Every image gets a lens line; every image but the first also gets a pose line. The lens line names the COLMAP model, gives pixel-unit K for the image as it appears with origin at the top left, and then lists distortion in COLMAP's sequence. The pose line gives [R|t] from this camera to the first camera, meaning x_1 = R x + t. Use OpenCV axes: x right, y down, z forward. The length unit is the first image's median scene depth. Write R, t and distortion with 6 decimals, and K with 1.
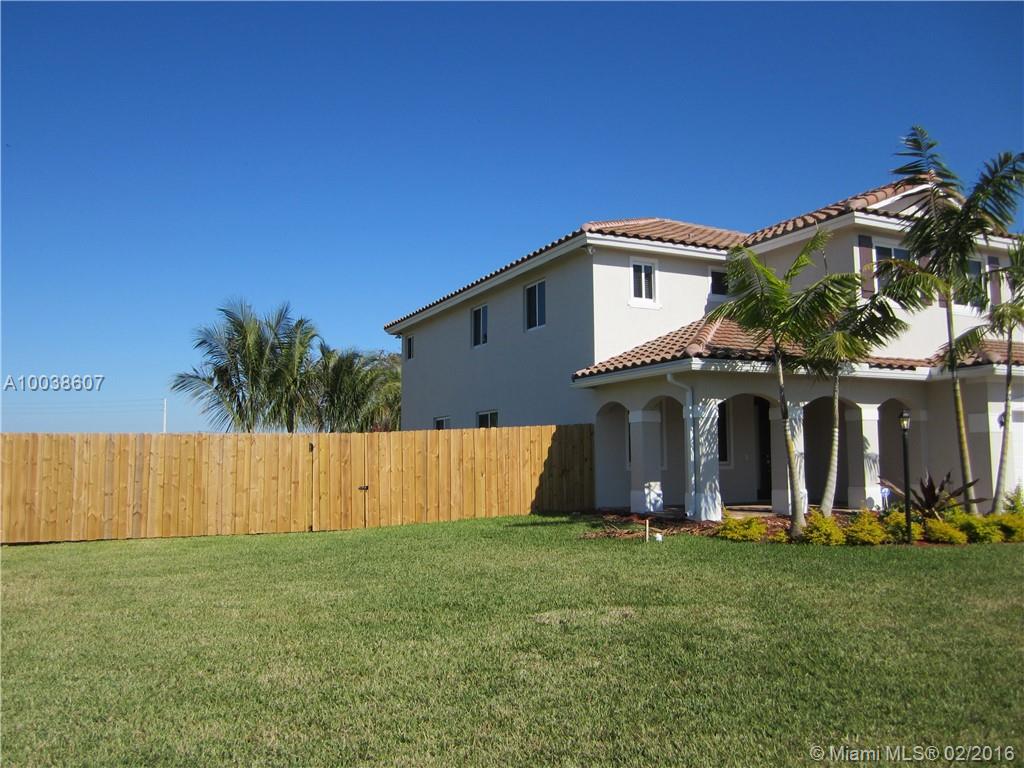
lens RADIAL K [[838.9, 0, 513.6], [0, 838.9, 380.8], [0, 0, 1]] dist [-0.054560, 0.029598]
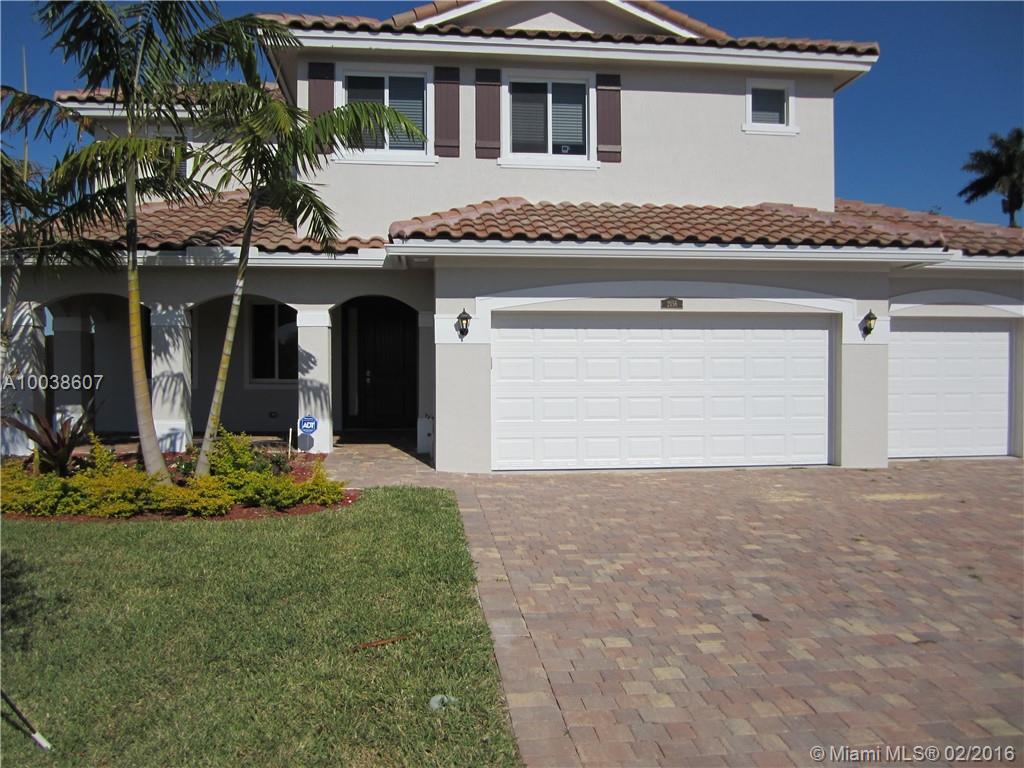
lens RADIAL K [[838.9, 0, 510.8], [0, 838.9, 387.8], [0, 0, 1]] dist [-0.054560, 0.029598]
pose [[0.945717, 0.015368, -0.324629, 0.834847], [0.020319, 0.994131, 0.106256, 0.026444], [0.324357, -0.107084, 0.939854, 0.379610]]
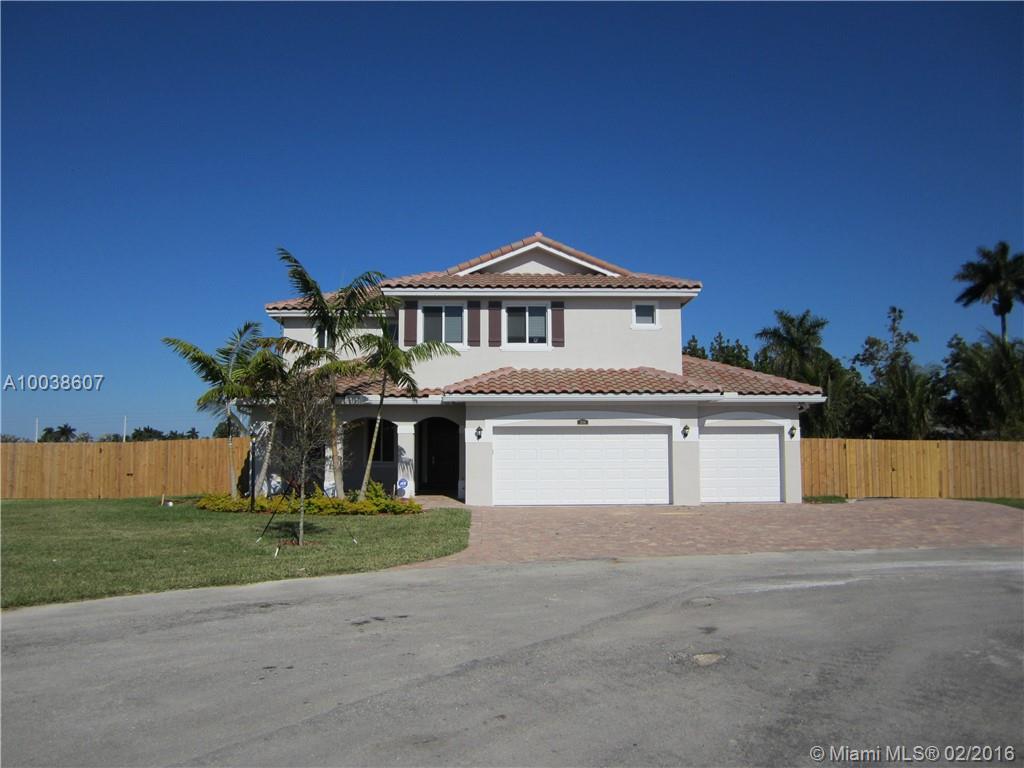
lens RADIAL K [[838.9, 0, 511.7], [0, 838.9, 385.7], [0, 0, 1]] dist [-0.054560, 0.029598]
pose [[0.918151, -0.027085, -0.395303, 1.171316], [0.027827, 0.999605, -0.003857, -0.023615], [0.395252, -0.007459, 0.918543, -0.231782]]
